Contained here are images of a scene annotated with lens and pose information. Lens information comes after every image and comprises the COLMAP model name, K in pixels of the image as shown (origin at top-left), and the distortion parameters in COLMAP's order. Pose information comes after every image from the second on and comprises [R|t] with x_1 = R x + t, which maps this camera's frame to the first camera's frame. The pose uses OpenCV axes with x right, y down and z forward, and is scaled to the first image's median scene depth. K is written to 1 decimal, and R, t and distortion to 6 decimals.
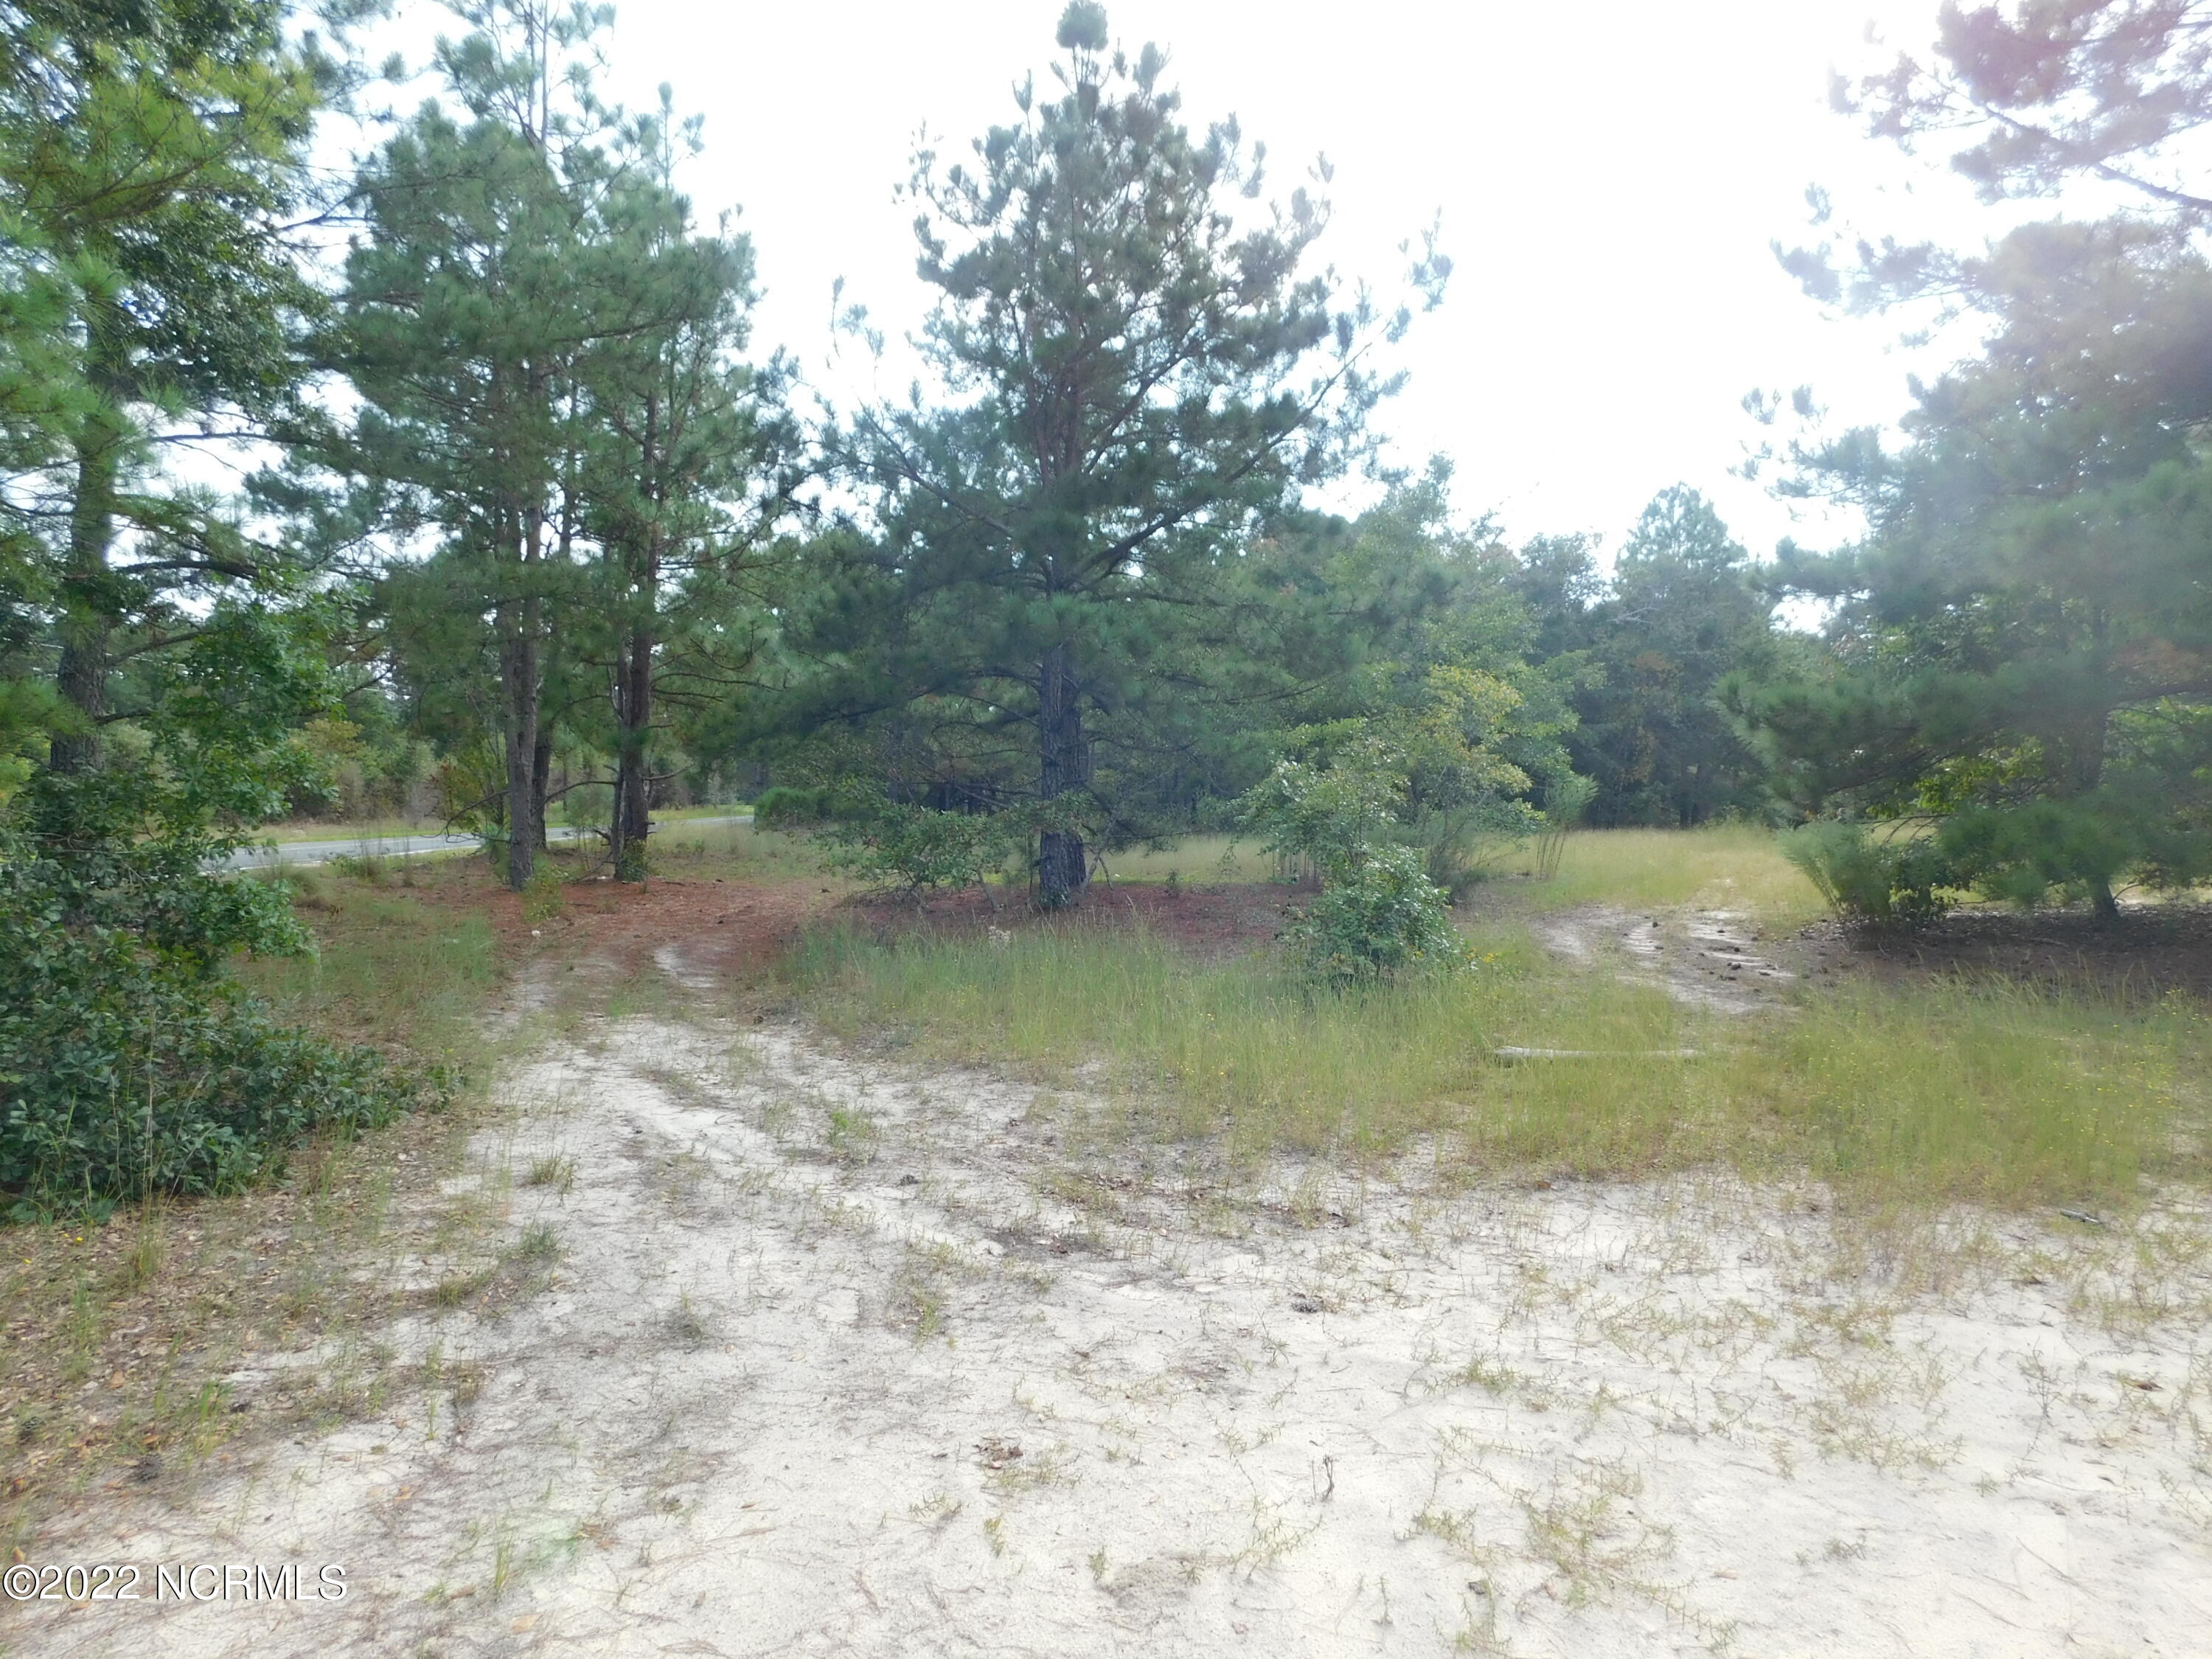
lens RADIAL K [[1453.7, 0, 1111.5], [0, 1453.7, 812.9], [0, 0, 1]] dist [-0.074071, 0.057944]
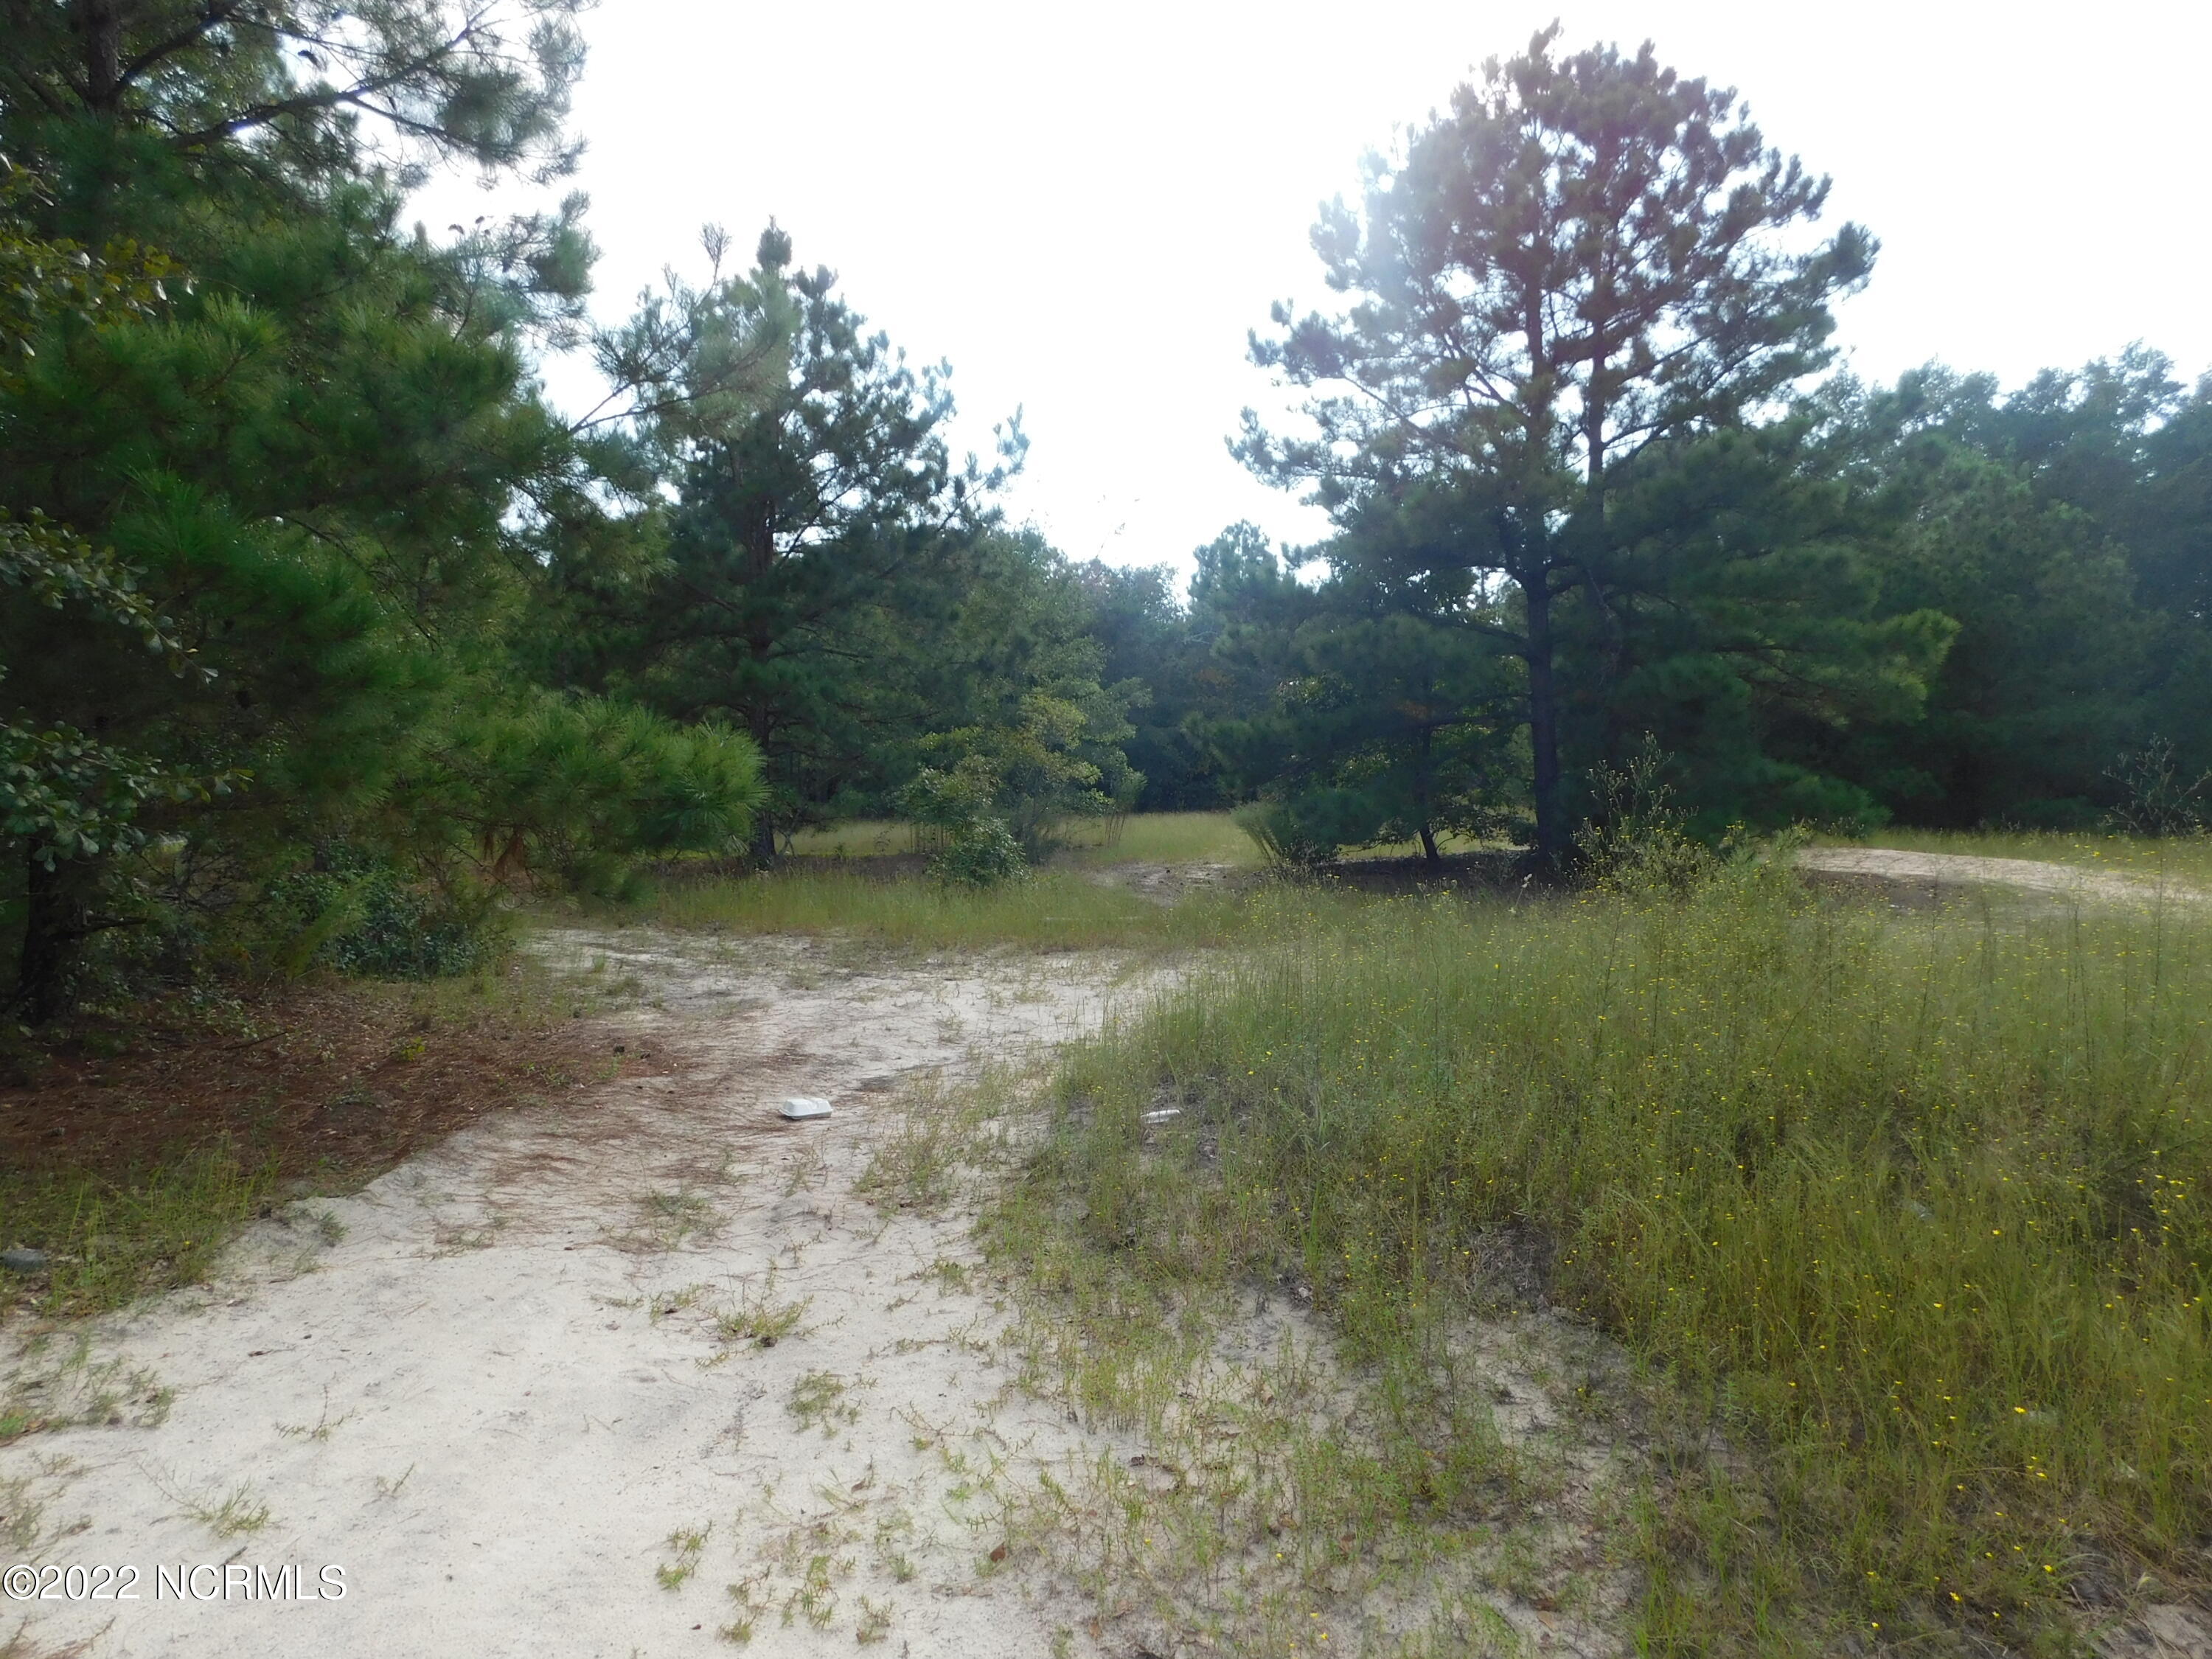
lens RADIAL K [[1453.7, 0, 1111.5], [0, 1453.7, 812.9], [0, 0, 1]] dist [-0.074071, 0.057944]
pose [[0.966784, -0.017275, 0.255012, -0.076123], [0.015812, 0.999845, 0.007788, 0.003943], [-0.255107, -0.003497, 0.966907, -0.503287]]
